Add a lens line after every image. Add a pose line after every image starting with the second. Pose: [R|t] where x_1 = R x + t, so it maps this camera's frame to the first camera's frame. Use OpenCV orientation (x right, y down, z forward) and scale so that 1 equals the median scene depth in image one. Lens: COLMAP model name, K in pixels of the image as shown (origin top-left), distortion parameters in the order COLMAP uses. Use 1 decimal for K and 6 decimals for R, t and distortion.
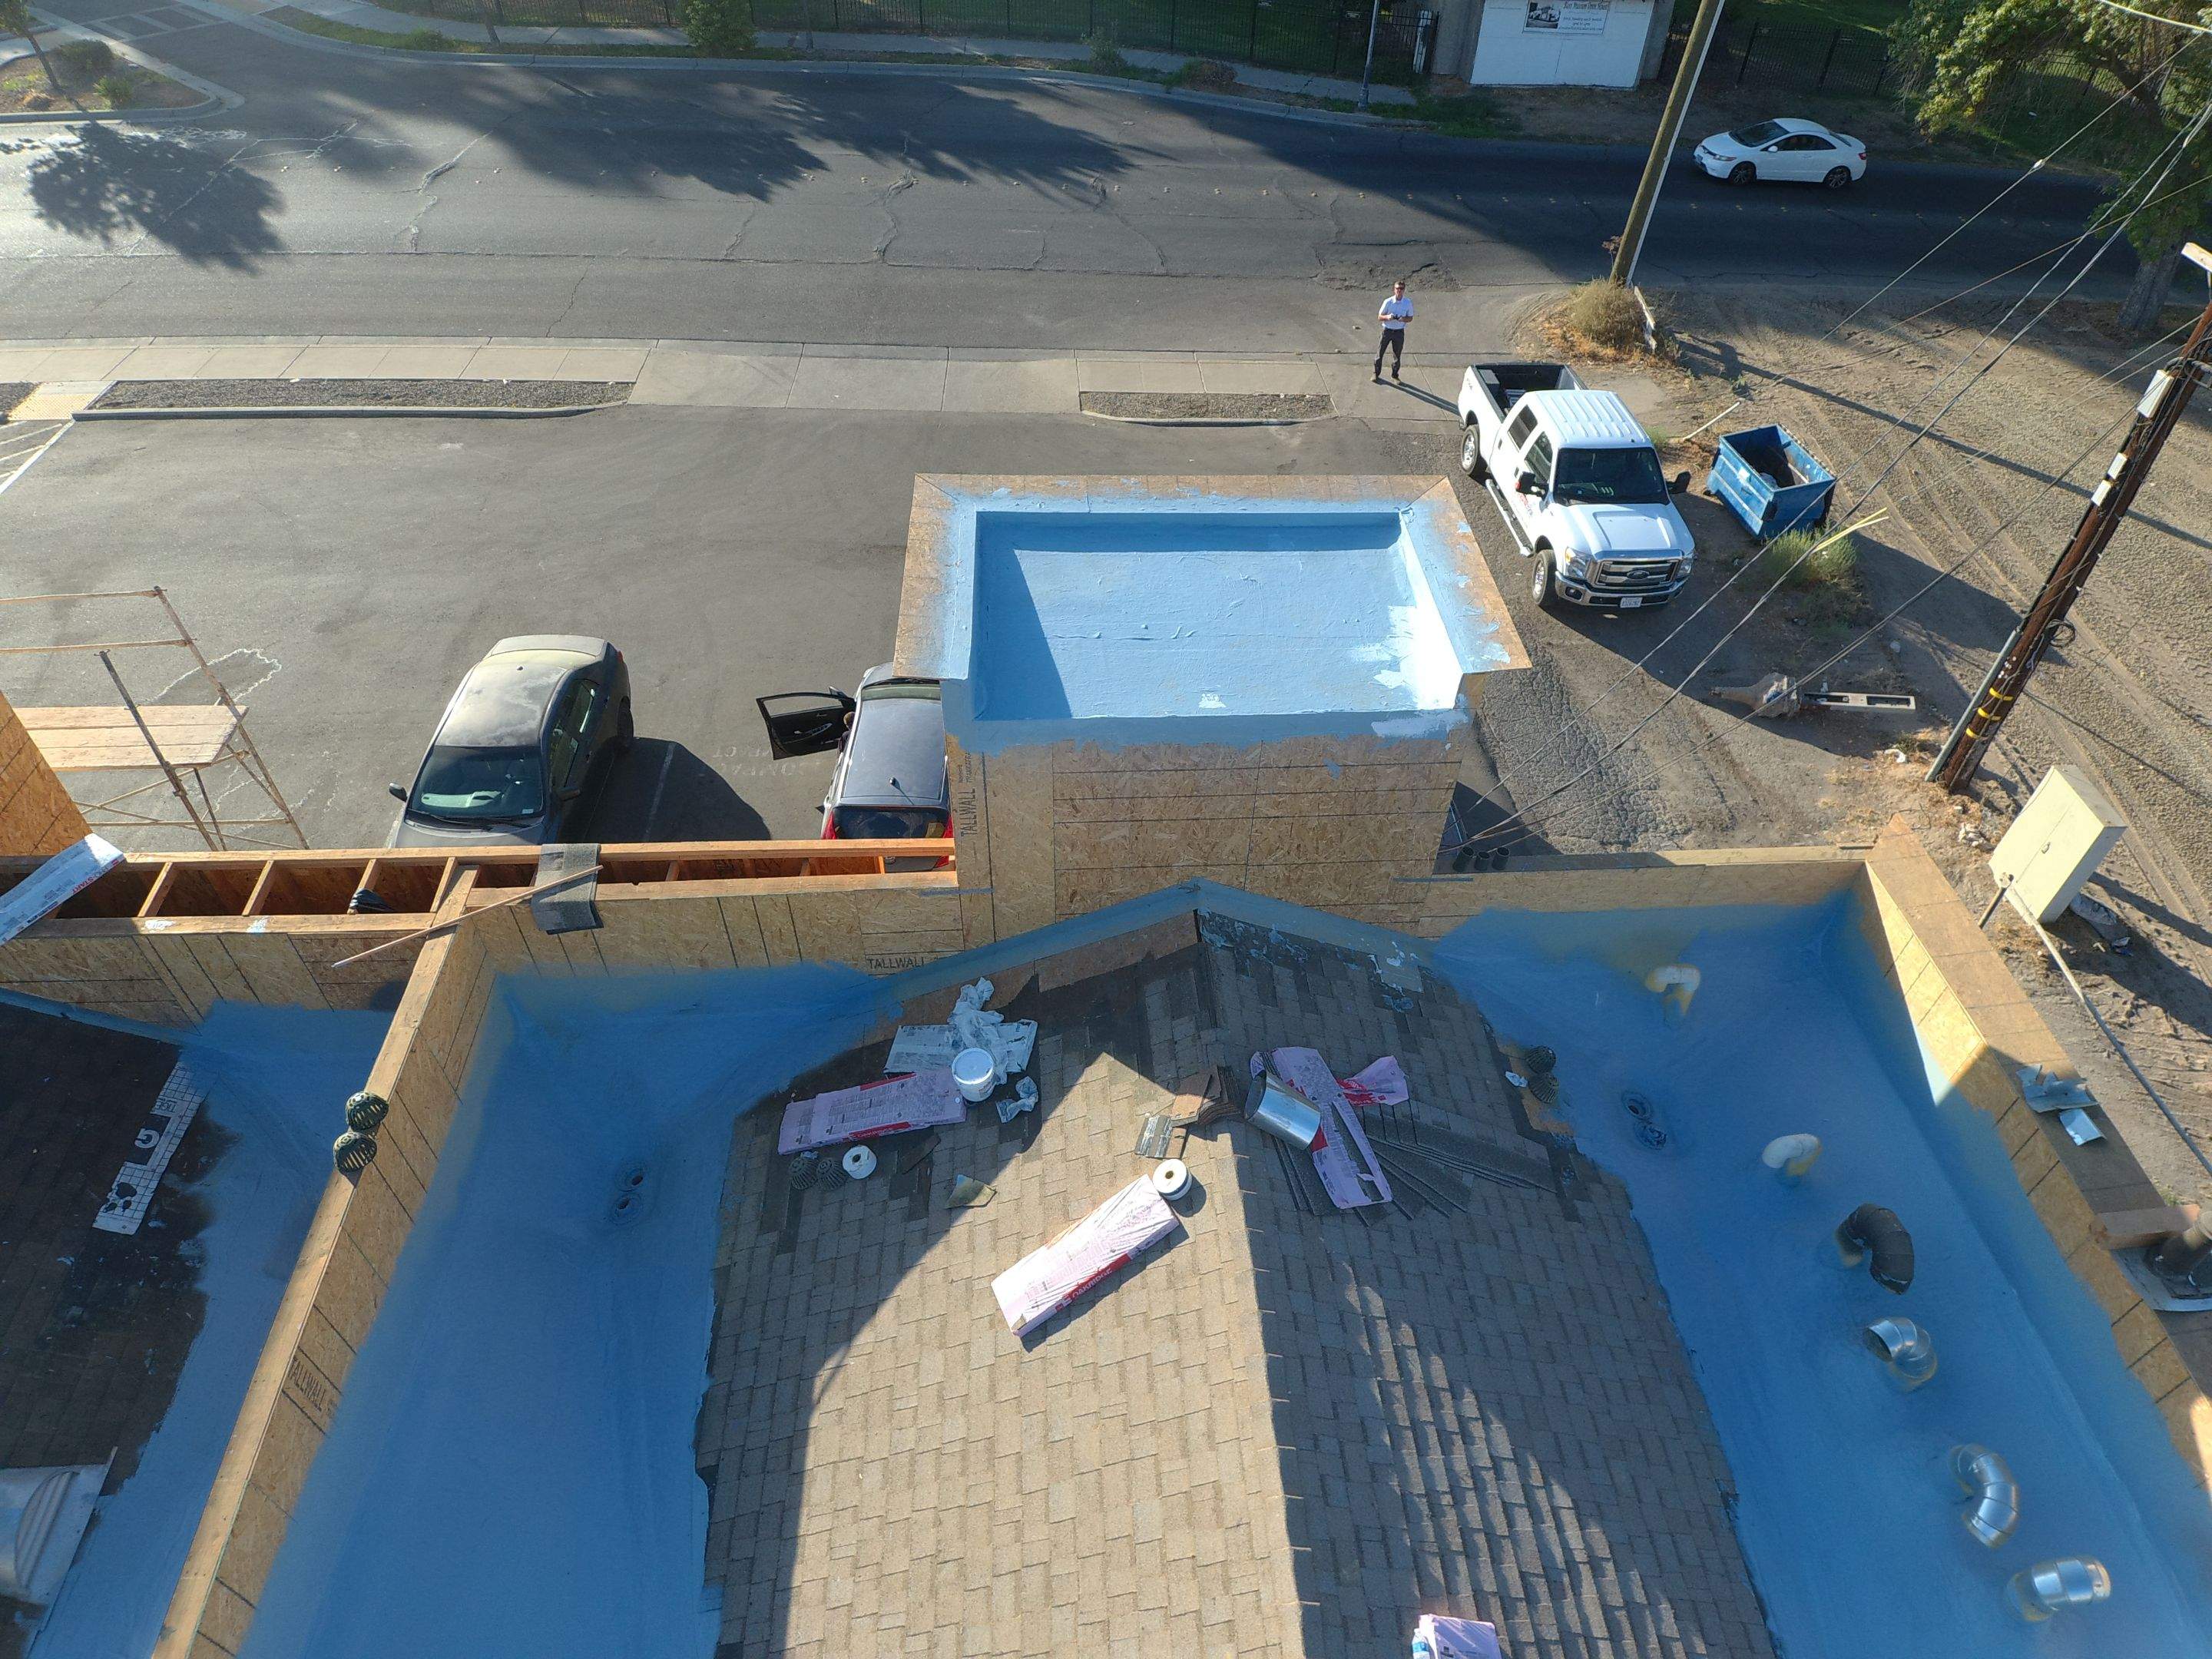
lens RADIAL K [[1334.8, 0, 1148.9], [0, 1334.8, 828.4], [0, 0, 1]] dist [0.049653, -0.076998]
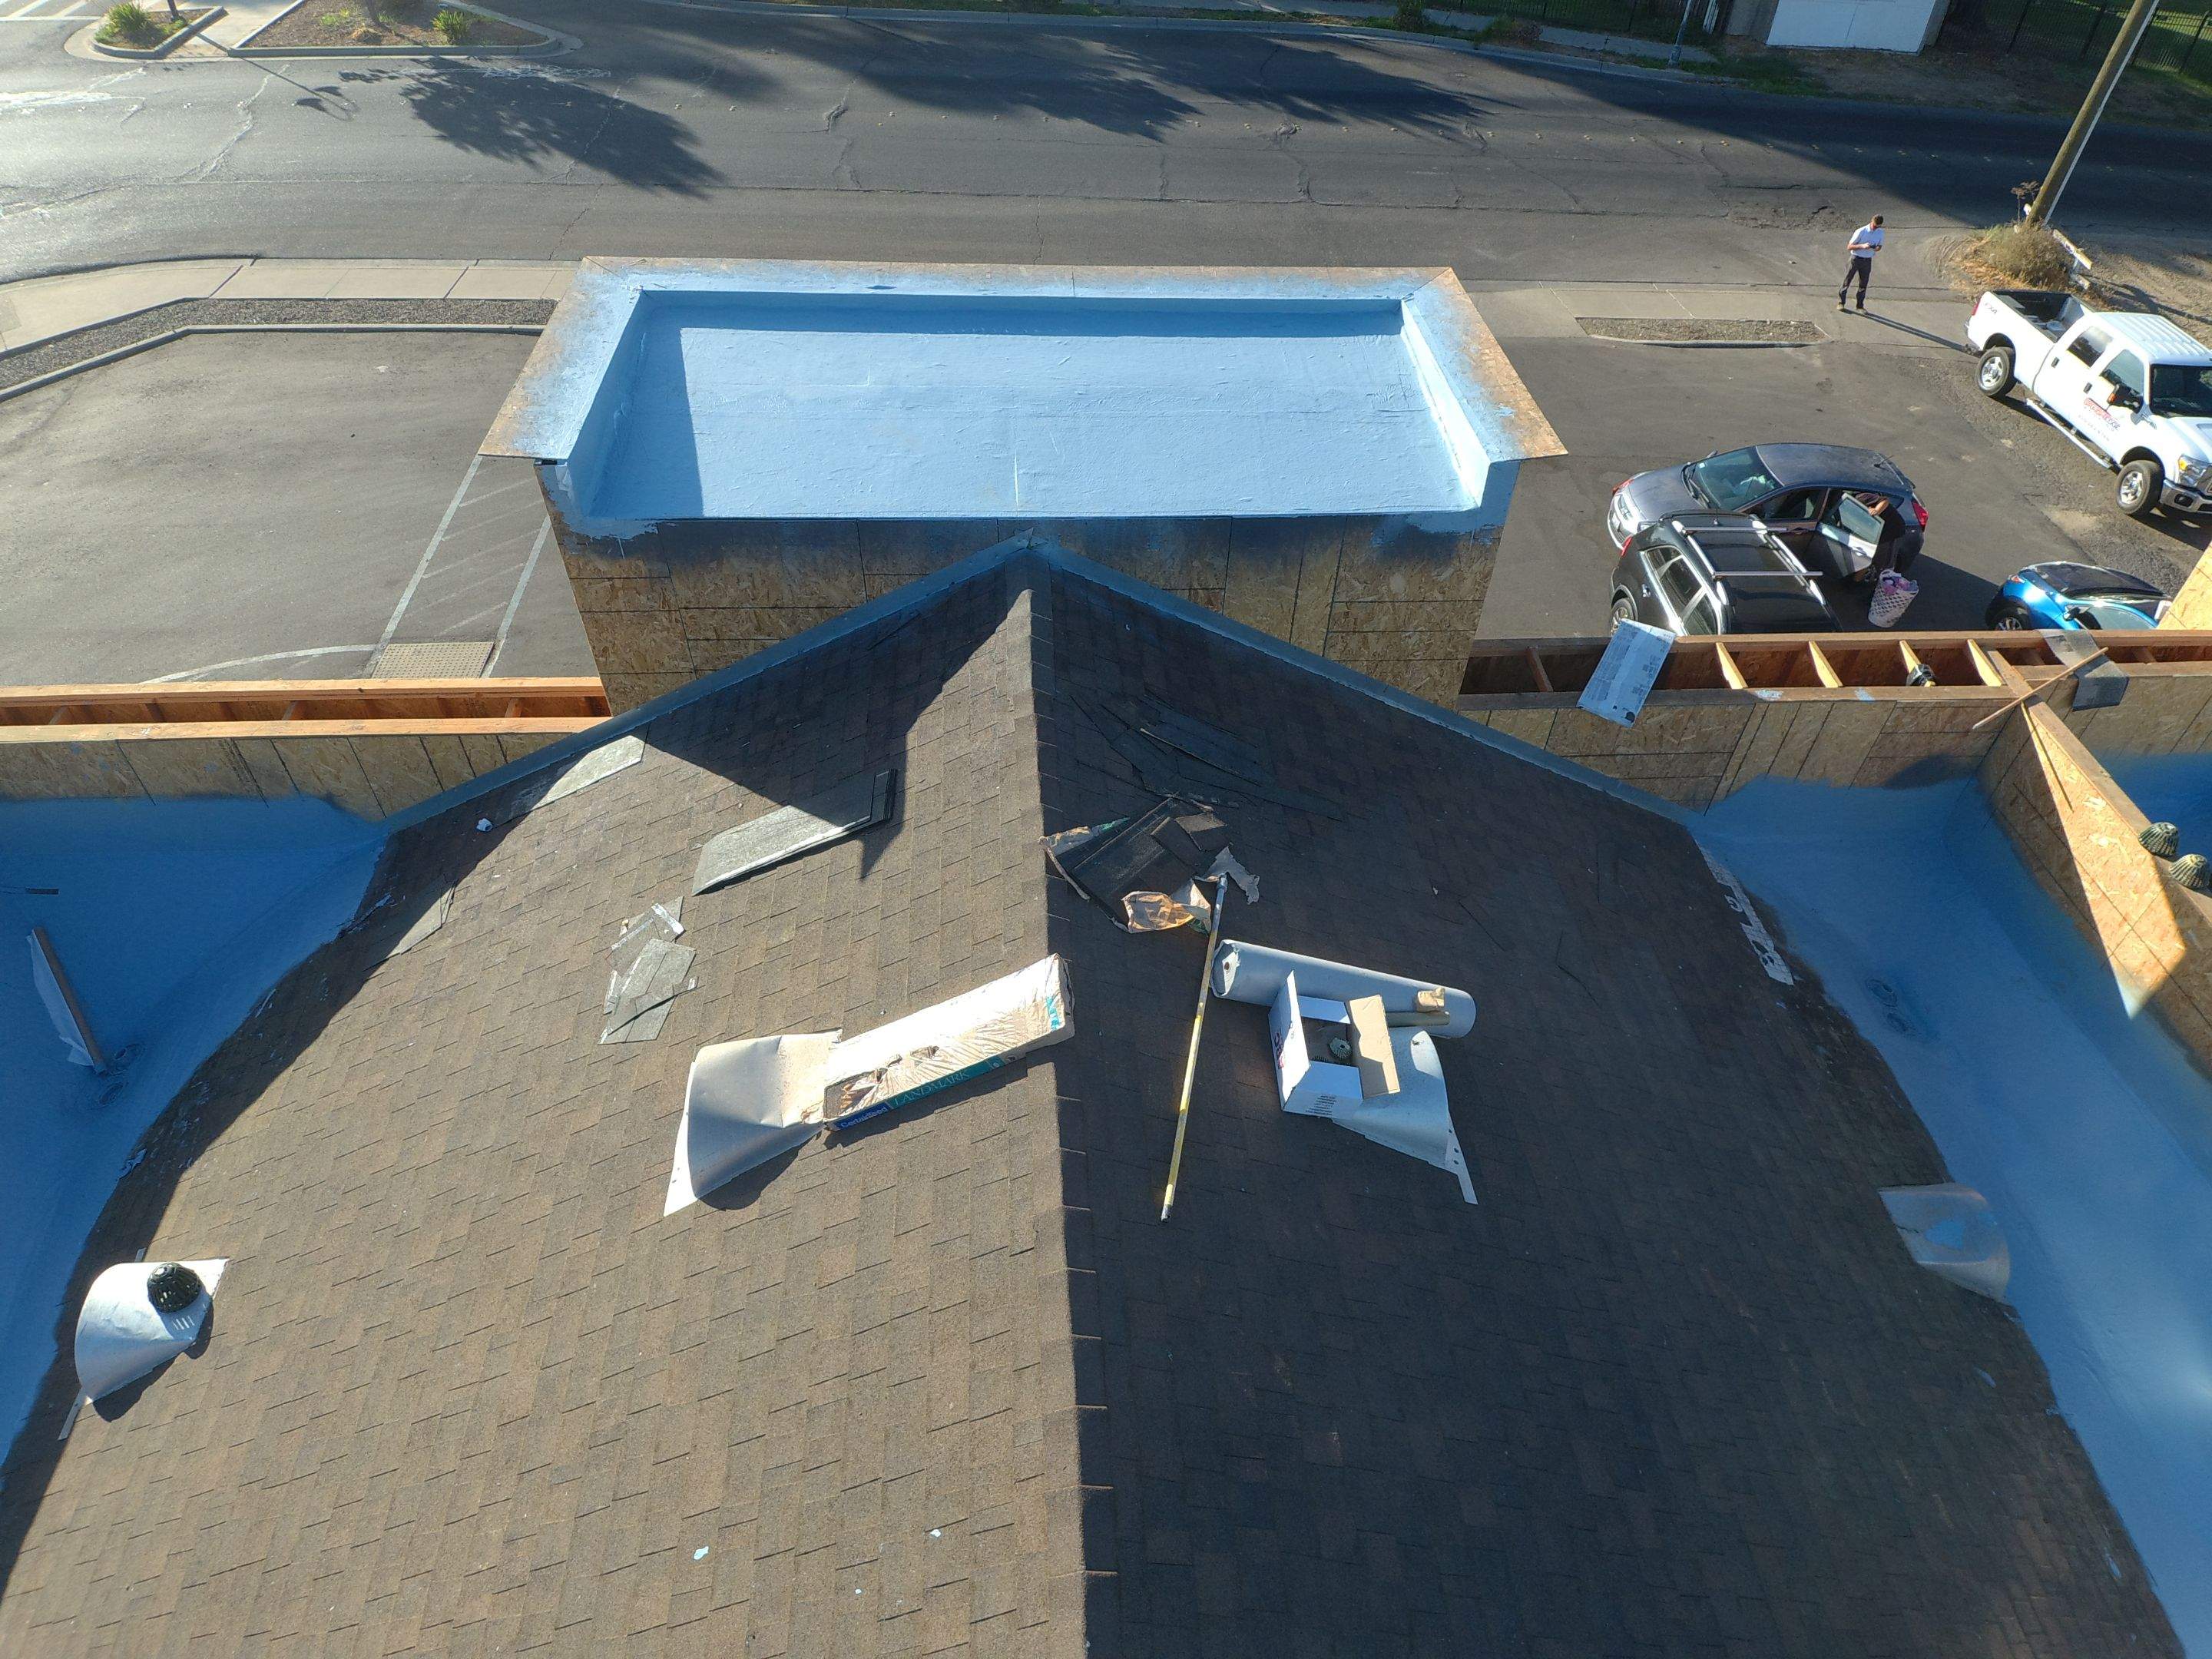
lens RADIAL K [[1316.8, 0, 1149.4], [0, 1316.8, 835.9], [0, 0, 1]] dist [0.090272, -0.124107]
pose [[0.999819, -0.008843, 0.016849, -0.349678], [0.008721, 0.999935, 0.007303, 0.048166], [-0.016913, -0.007155, 0.999831, -0.006111]]
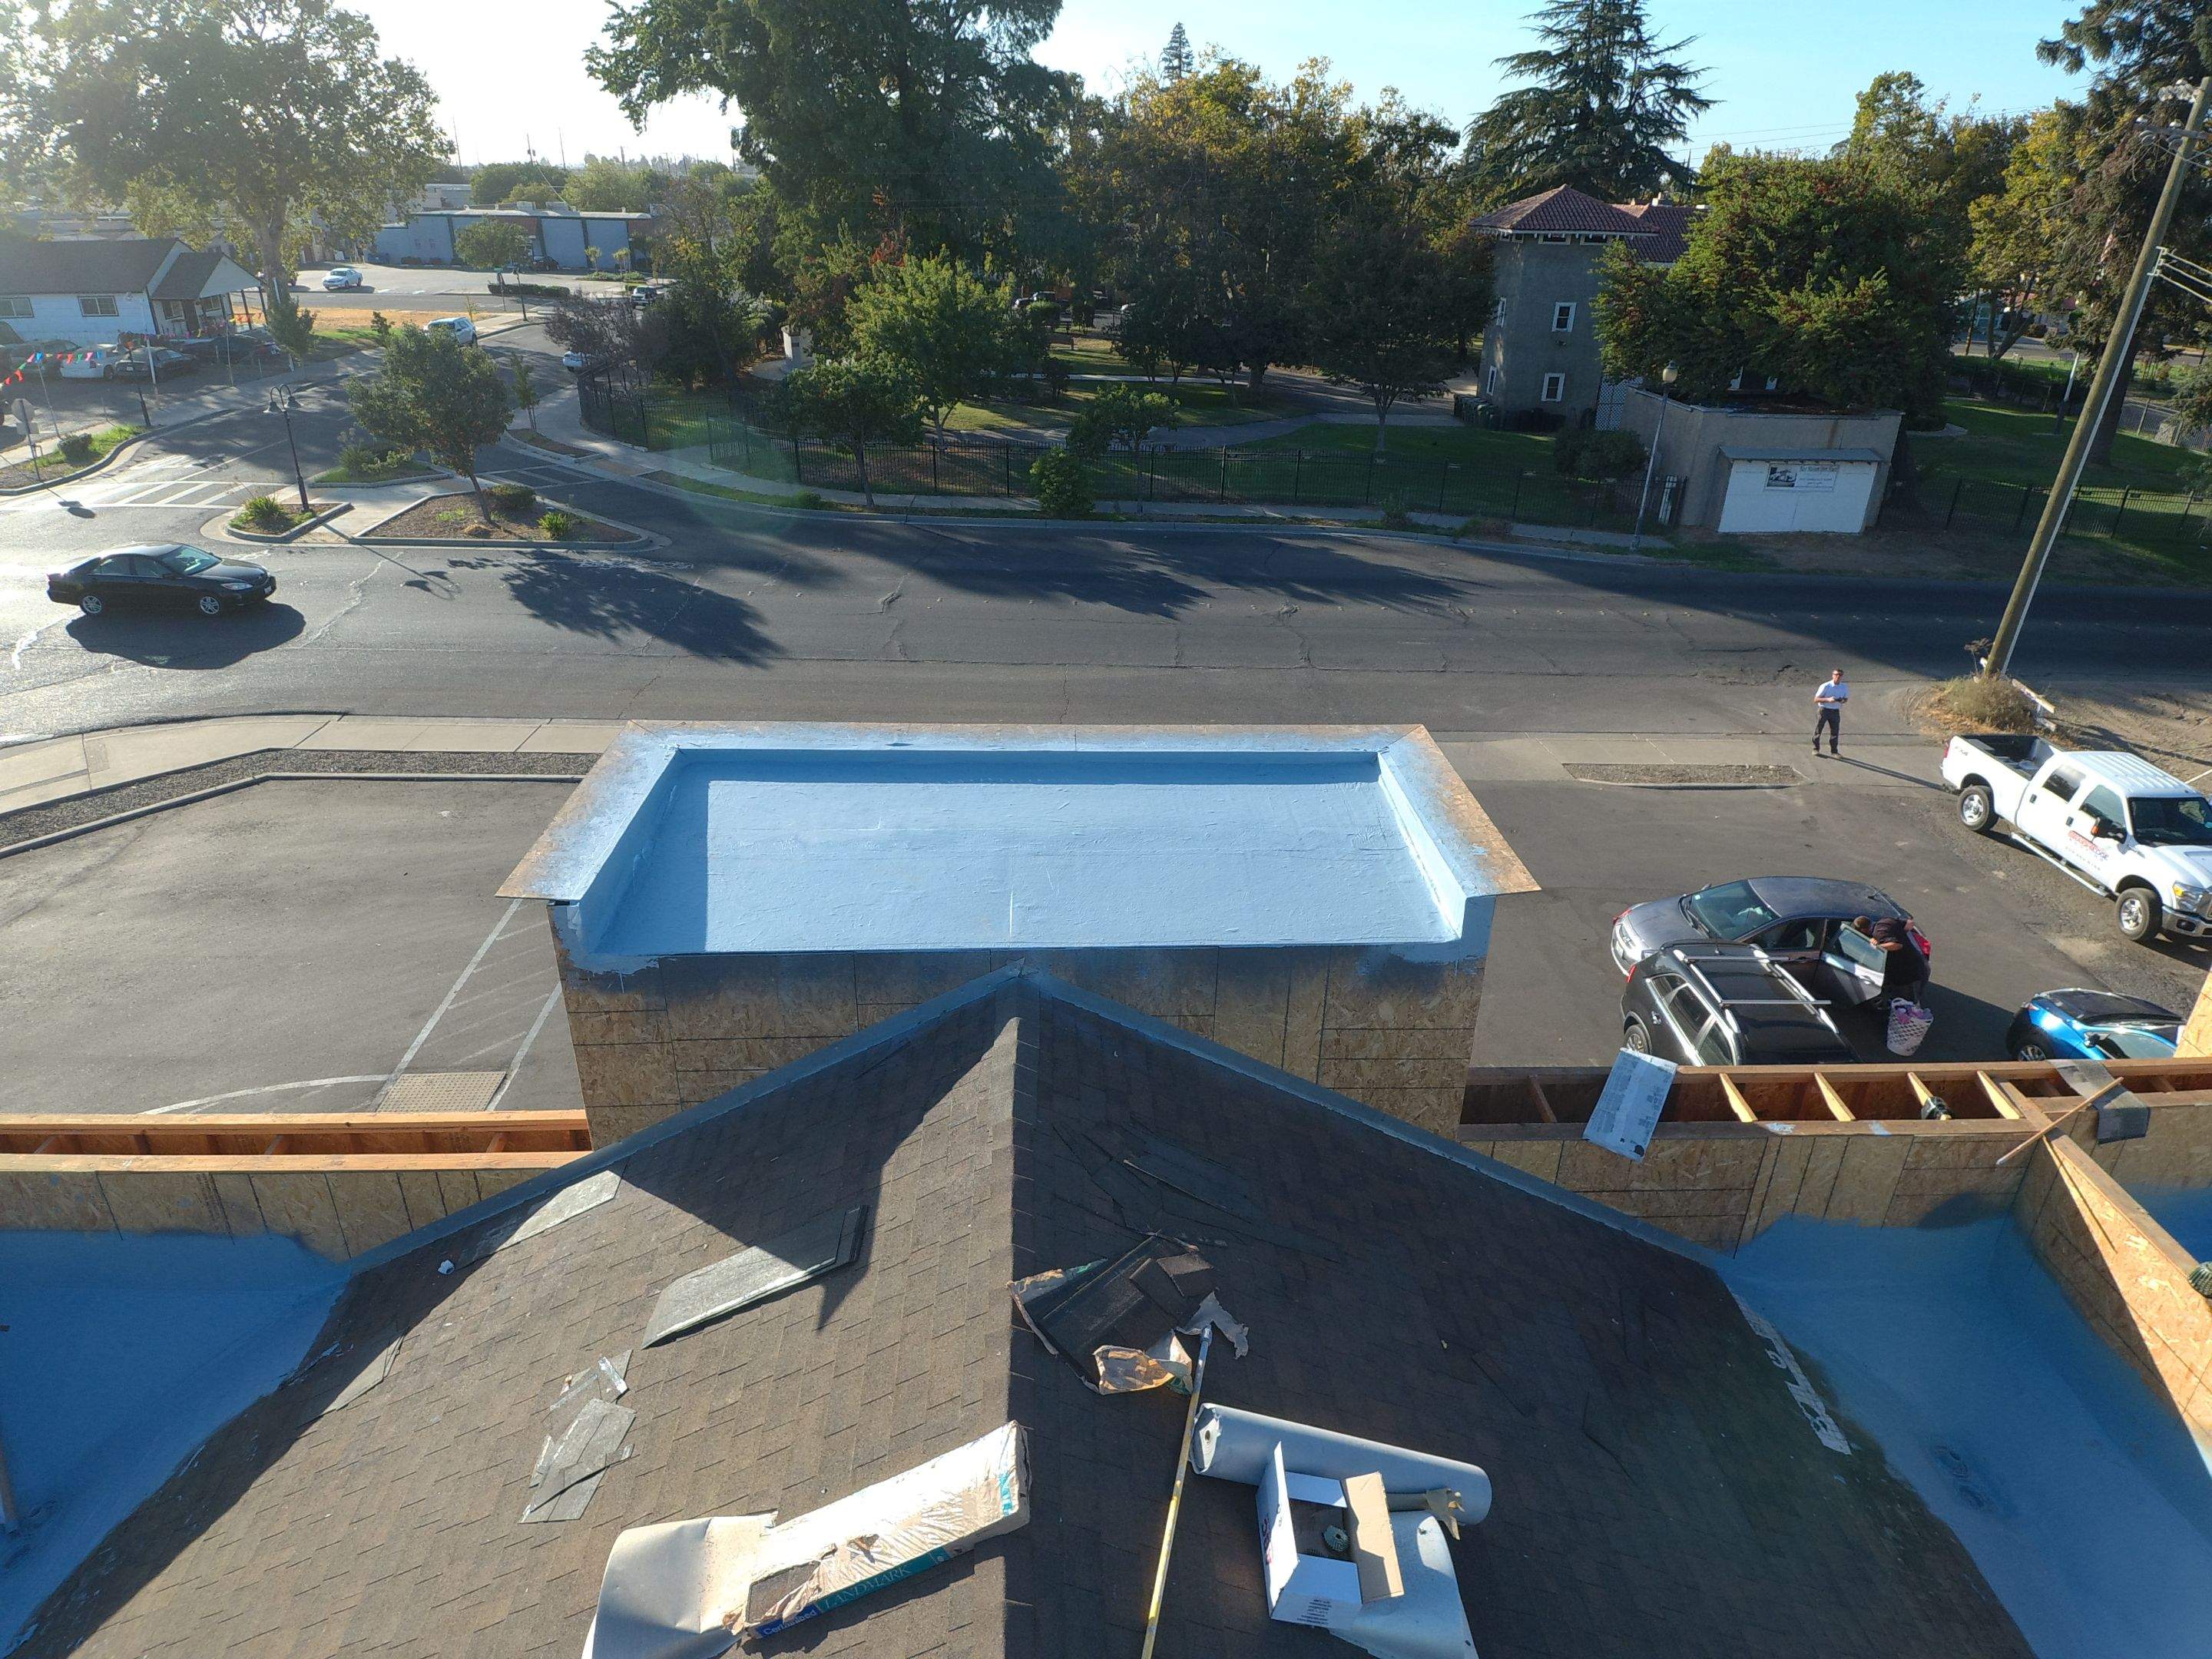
lens RADIAL K [[1316.8, 0, 1149.4], [0, 1316.8, 835.9], [0, 0, 1]] dist [0.090272, -0.124107]
pose [[0.999974, -0.007243, -0.000559, -0.342530], [0.006732, 0.952829, -0.303433, 0.046747], [0.002730, 0.303422, 0.952852, -0.006108]]
